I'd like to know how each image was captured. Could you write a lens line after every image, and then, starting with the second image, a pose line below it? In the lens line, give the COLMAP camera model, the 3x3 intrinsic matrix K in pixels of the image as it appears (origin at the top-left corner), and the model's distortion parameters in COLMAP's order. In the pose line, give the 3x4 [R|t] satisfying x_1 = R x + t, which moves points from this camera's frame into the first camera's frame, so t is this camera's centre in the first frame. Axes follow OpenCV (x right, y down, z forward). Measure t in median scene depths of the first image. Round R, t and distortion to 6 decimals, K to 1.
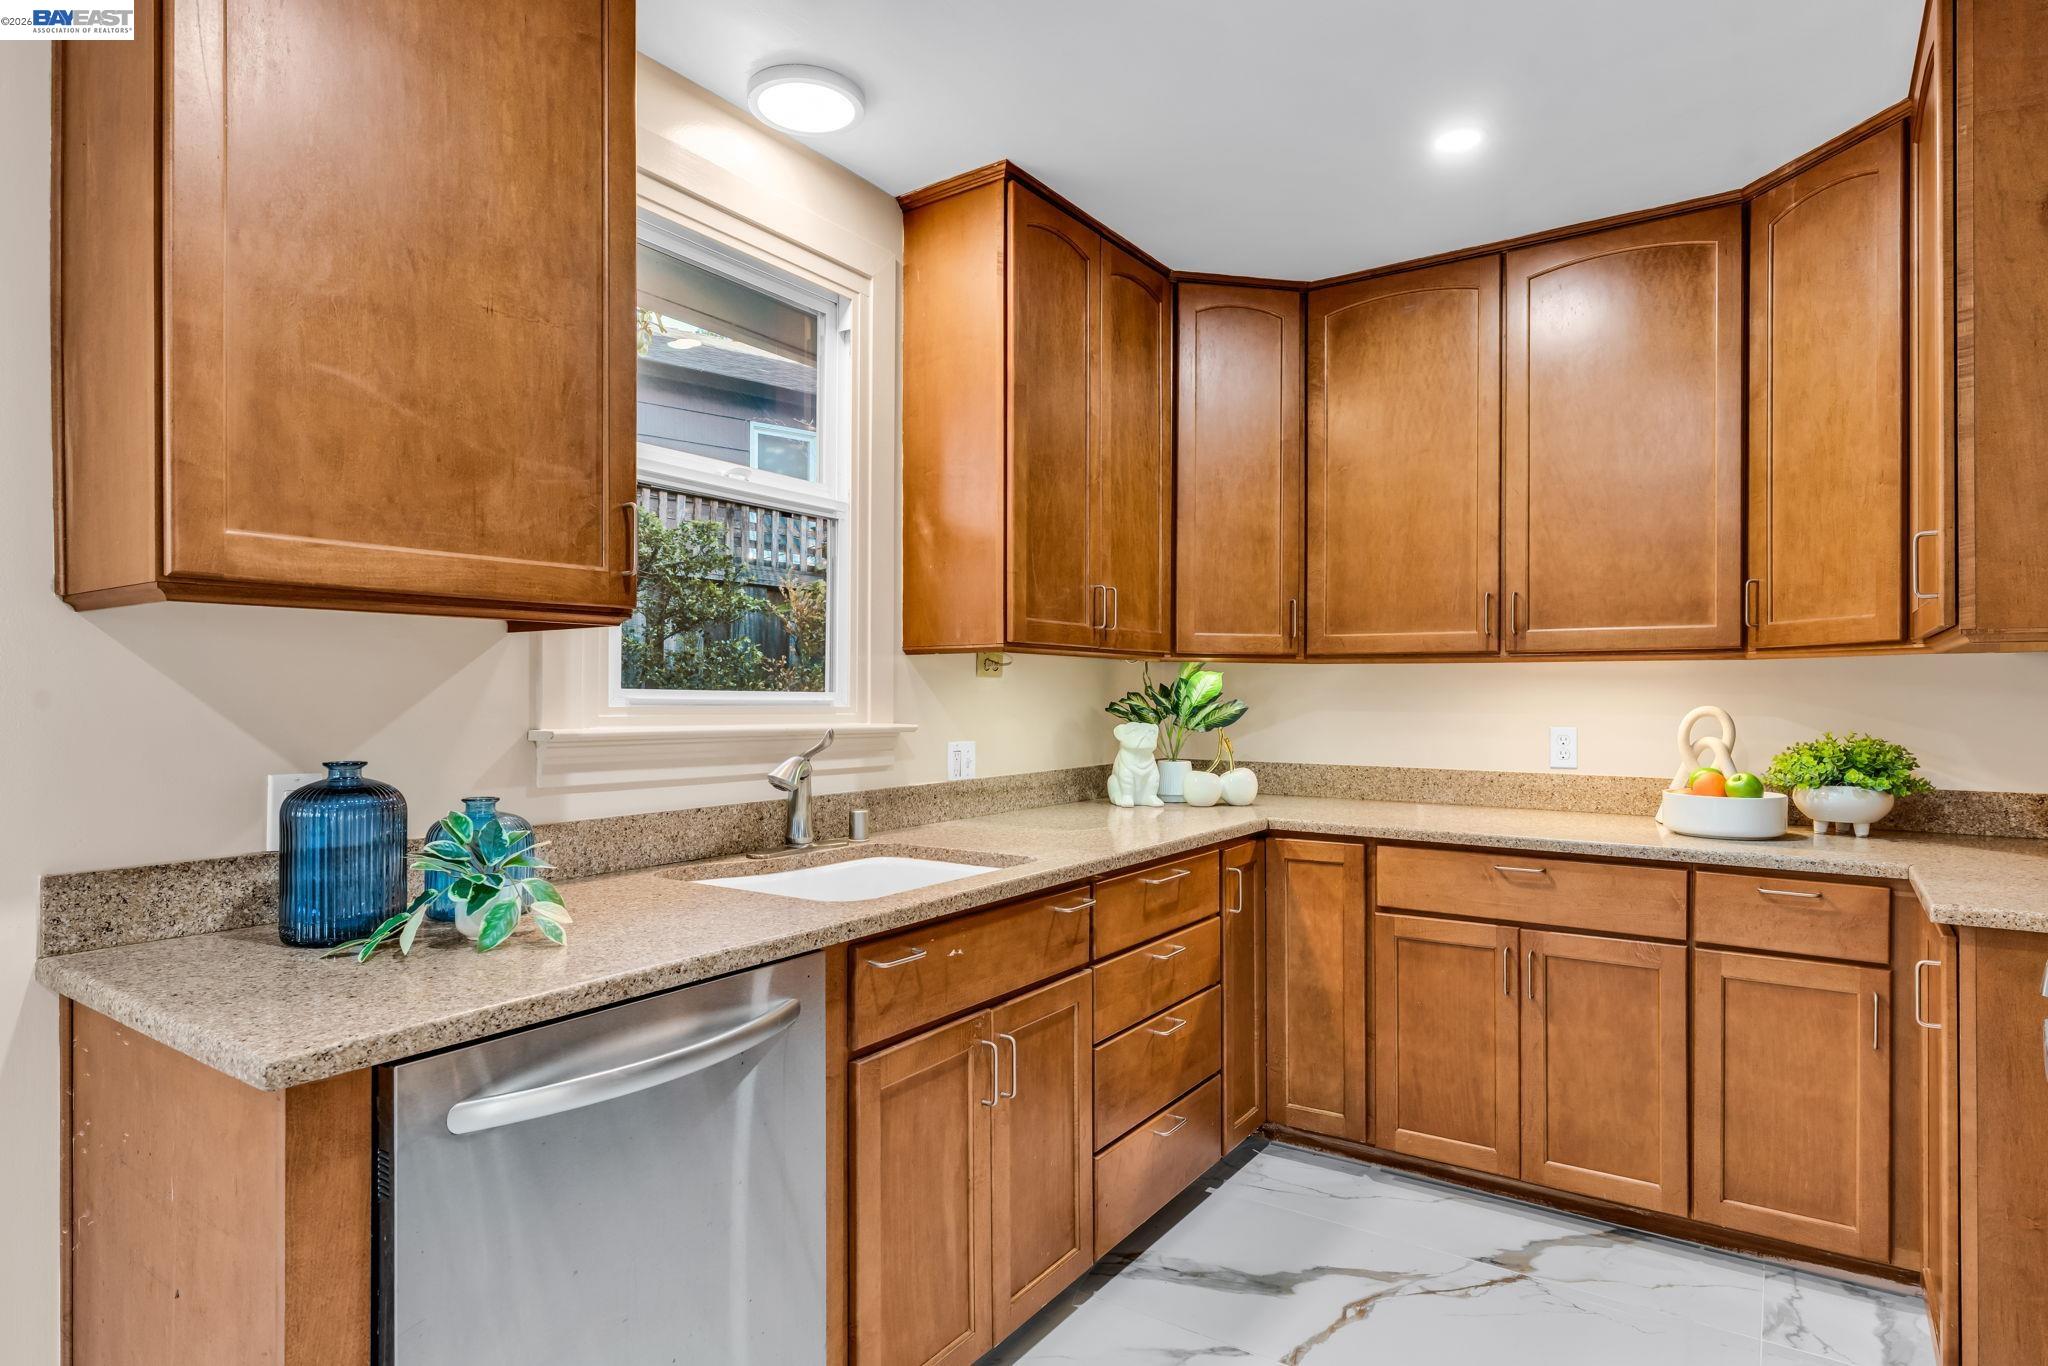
lens RADIAL K [[1151.6, 0, 1025.1], [0, 1151.6, 690.8], [0, 0, 1]] dist [0.002188, 0.001076]
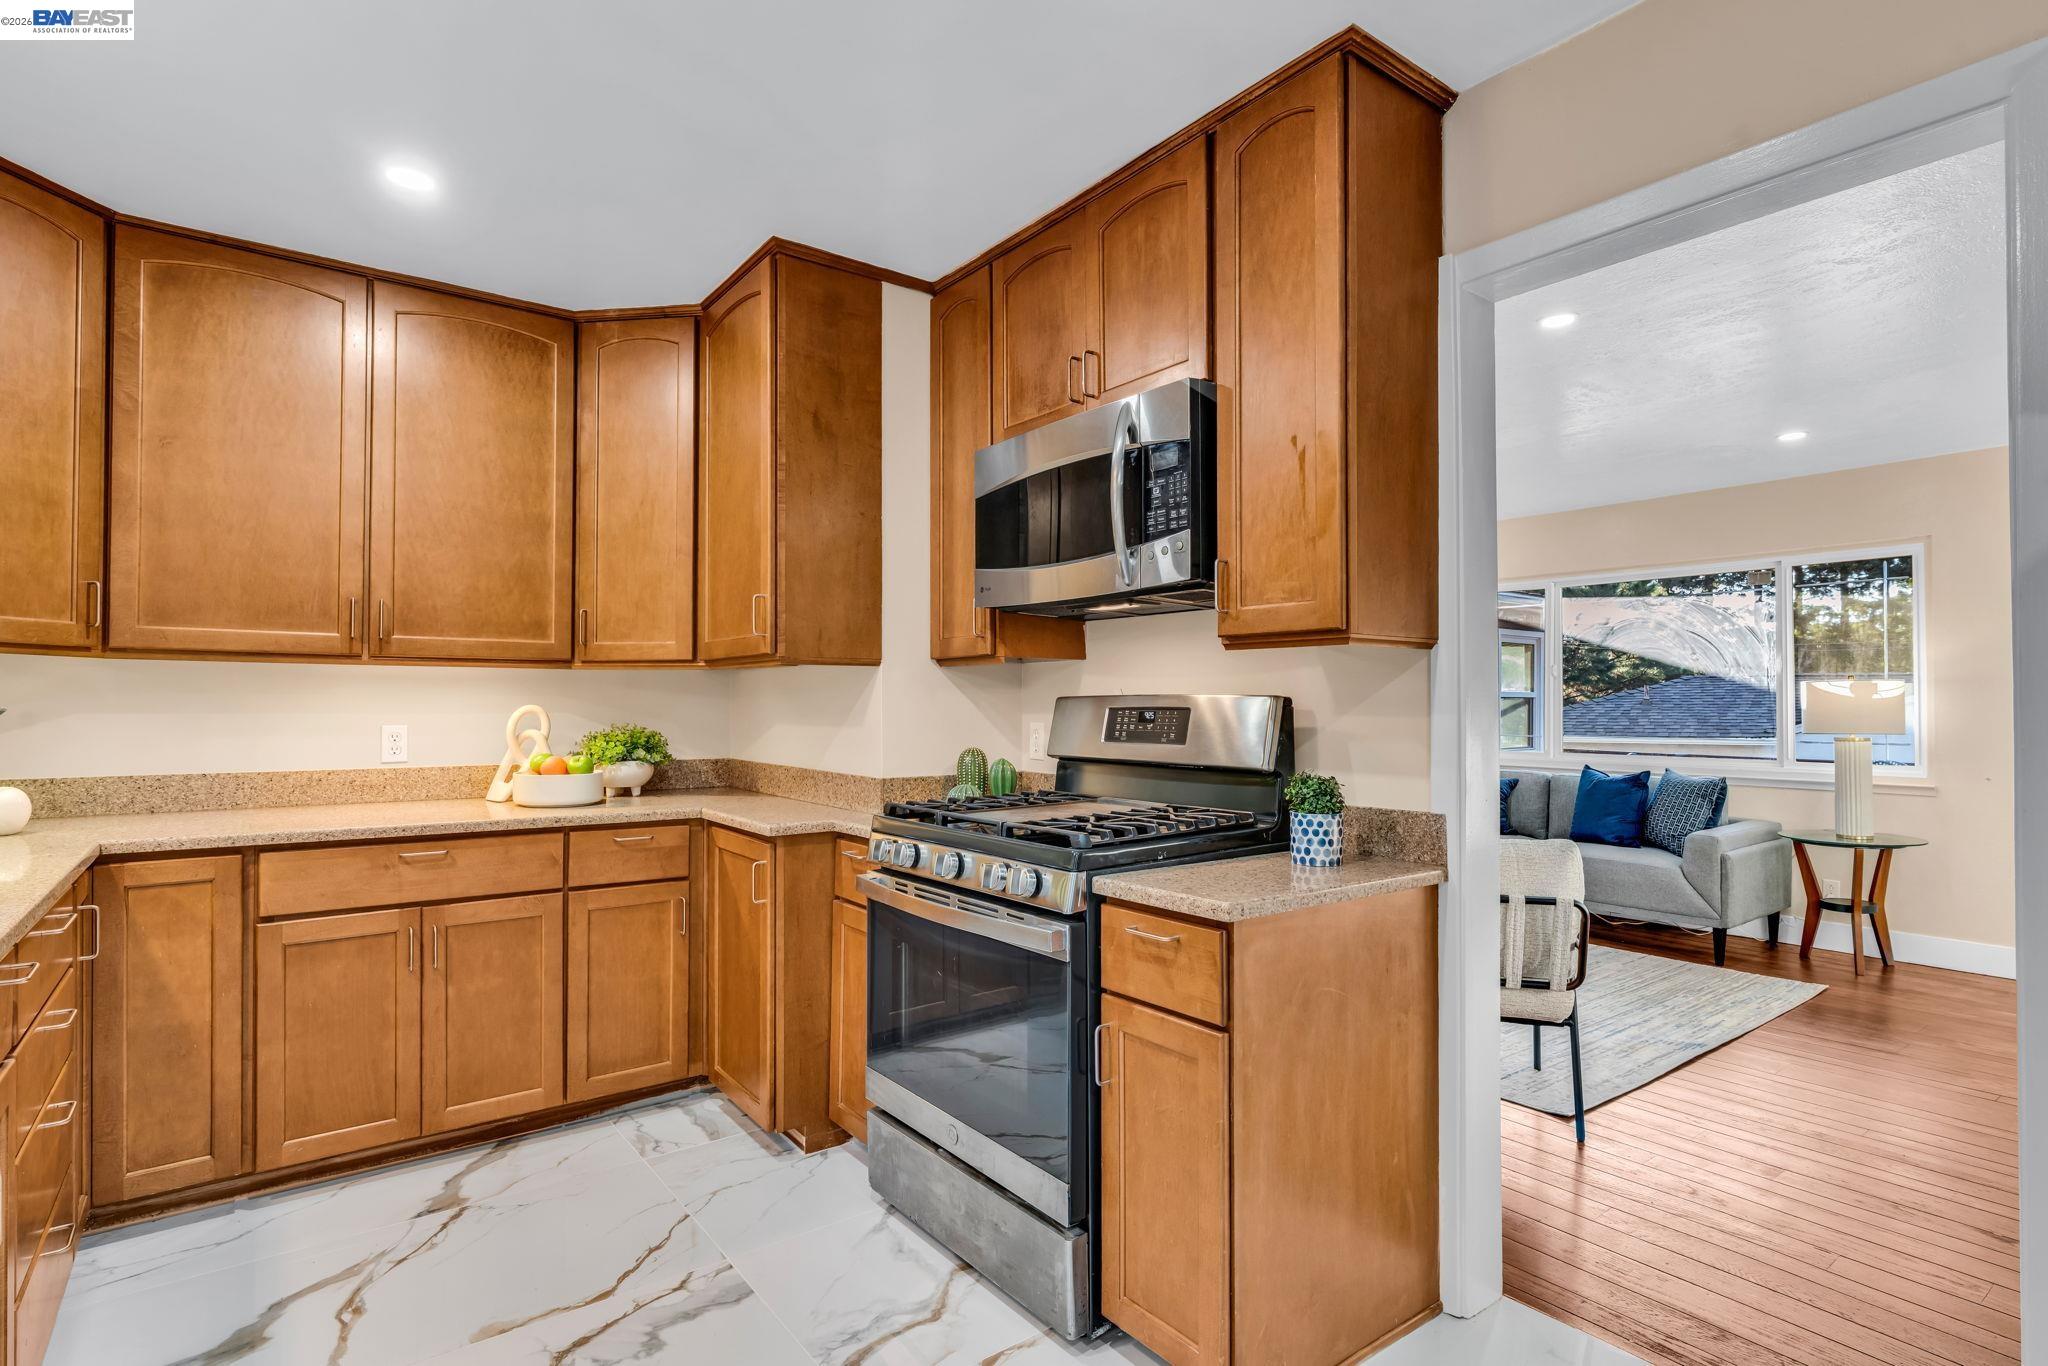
lens RADIAL K [[1046.4, 0, 1027.2], [0, 1046.4, 687.5], [0, 0, 1]] dist [-0.001378, 0.001002]
pose [[0.297940, 0.011113, 0.954520, -0.357813], [-0.005326, 0.999936, -0.009980, 0.002874], [-0.954570, -0.002110, 0.297981, 0.151402]]
